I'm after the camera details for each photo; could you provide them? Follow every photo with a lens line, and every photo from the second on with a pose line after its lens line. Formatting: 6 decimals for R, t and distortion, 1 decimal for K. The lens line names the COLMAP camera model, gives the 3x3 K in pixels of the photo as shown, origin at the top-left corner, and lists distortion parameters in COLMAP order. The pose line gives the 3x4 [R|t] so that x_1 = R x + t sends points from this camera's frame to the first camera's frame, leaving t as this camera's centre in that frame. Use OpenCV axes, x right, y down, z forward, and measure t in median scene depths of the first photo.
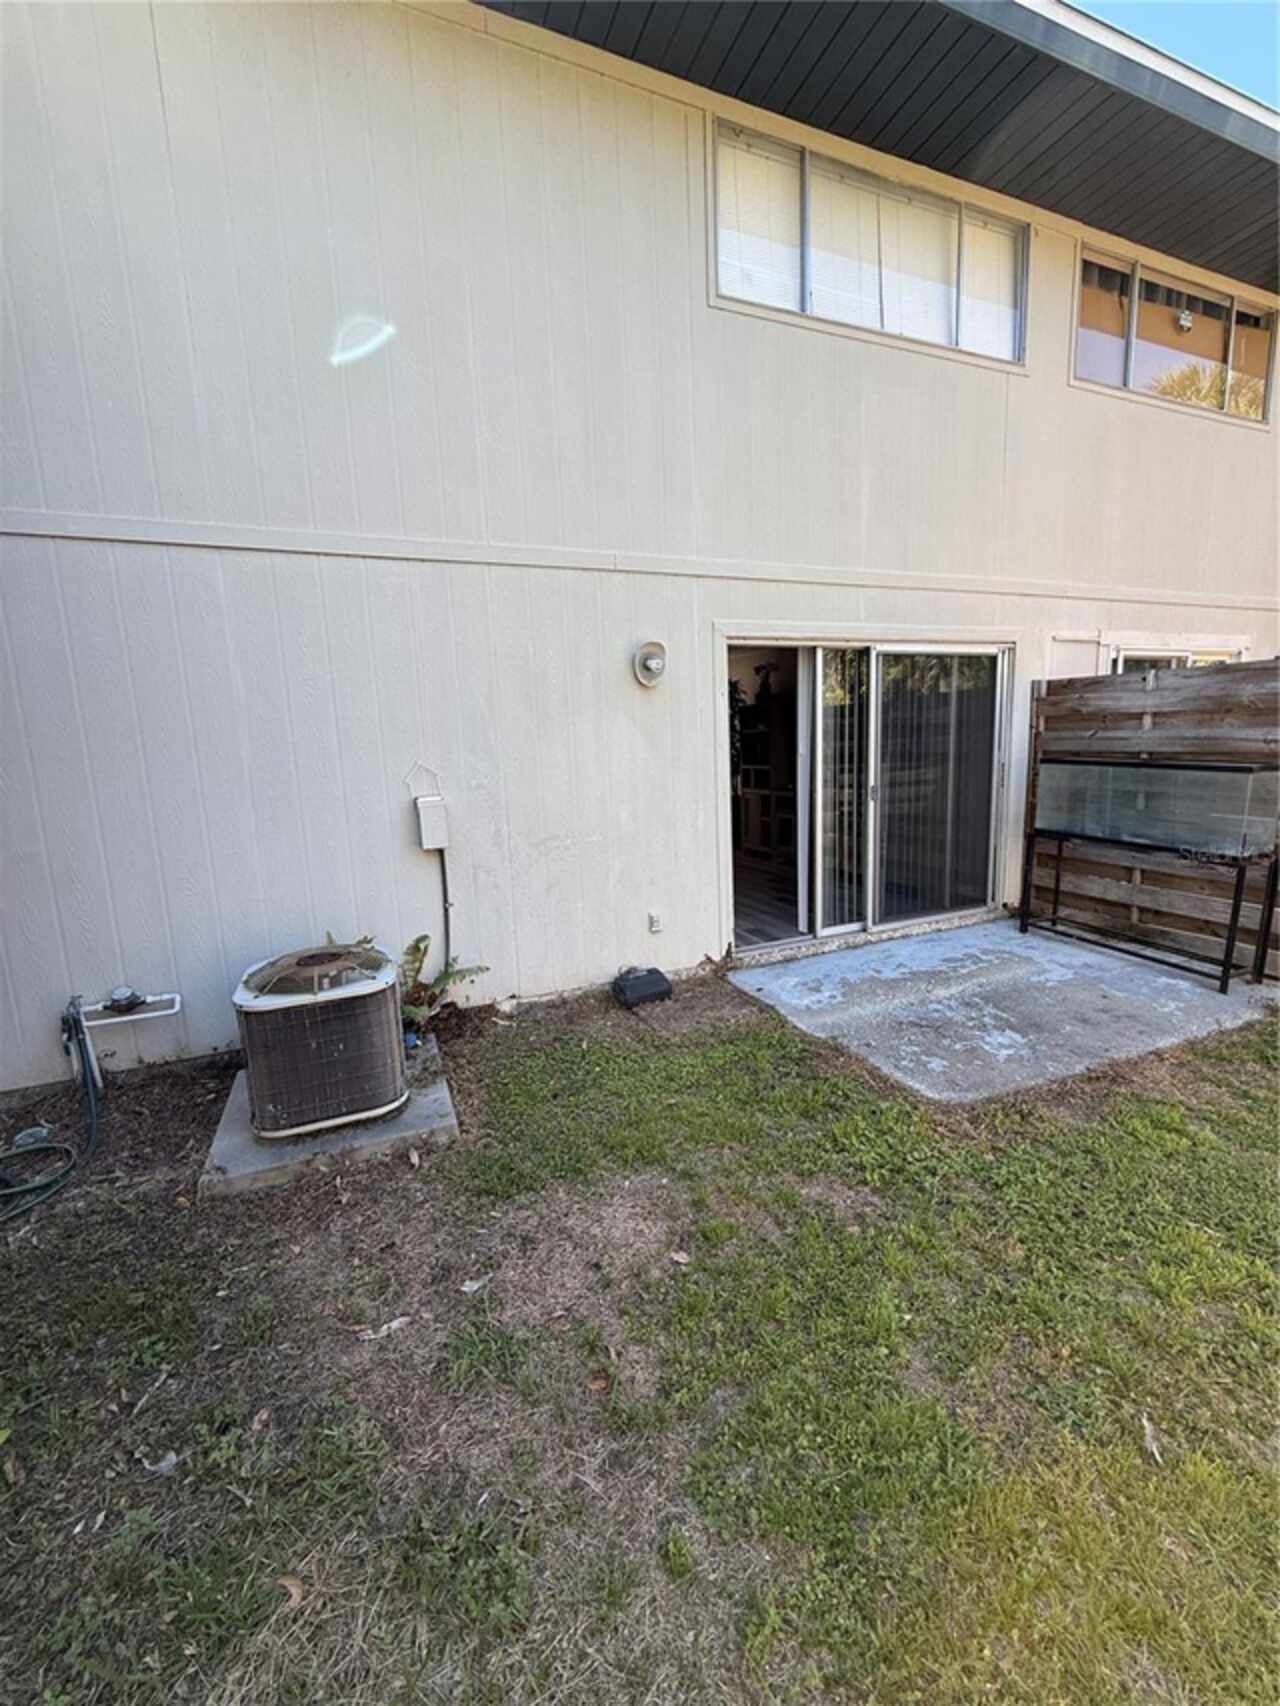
lens RADIAL K [[680.6, 0, 642.8], [0, 680.6, 847.2], [0, 0, 1]] dist [0.001560, 0.000462]
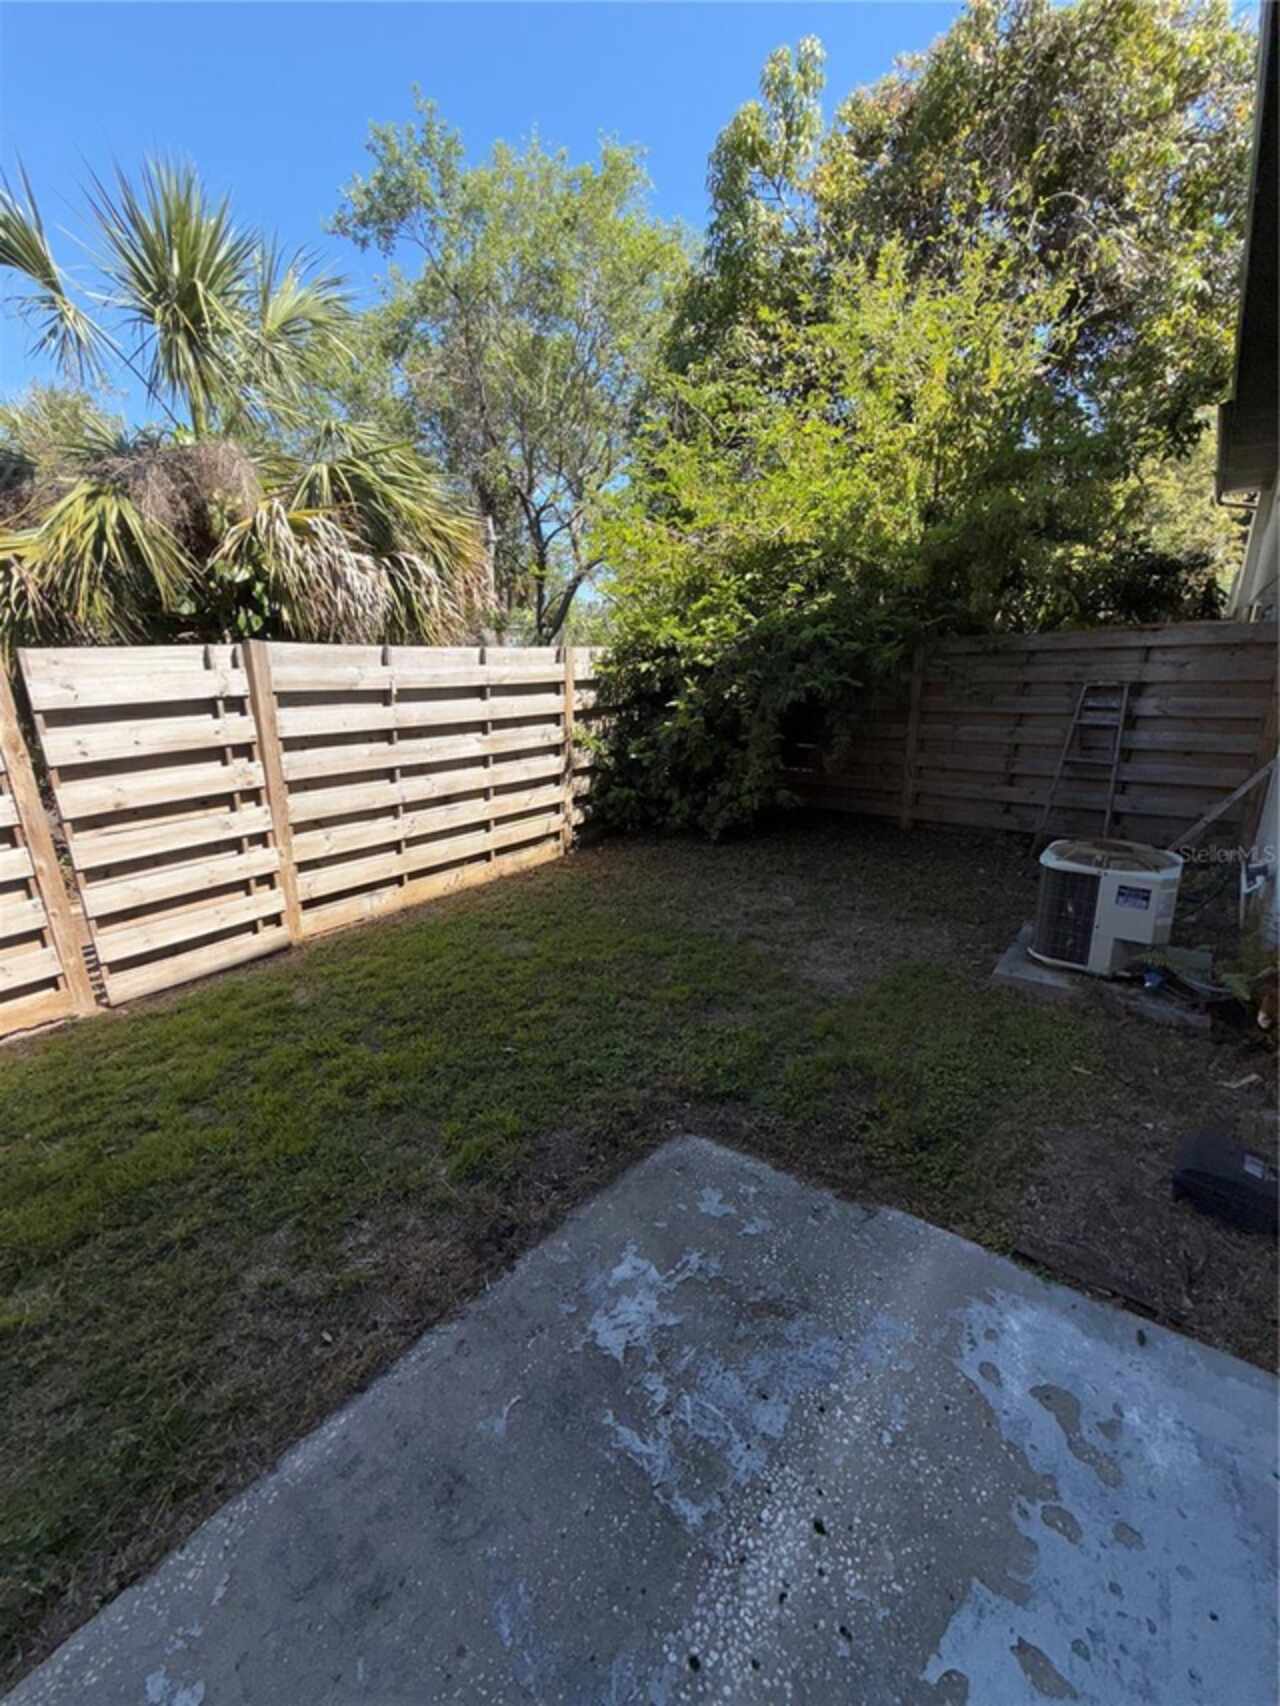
lens RADIAL K [[680.6, 0, 639.6], [0, 680.6, 852.4], [0, 0, 1]] dist [0.001560, 0.000462]
pose [[-0.877777, 0.186868, -0.441121, 0.657853], [-0.025923, 0.900912, 0.433228, -0.270440], [0.478368, 0.391712, -0.785955, 1.223975]]
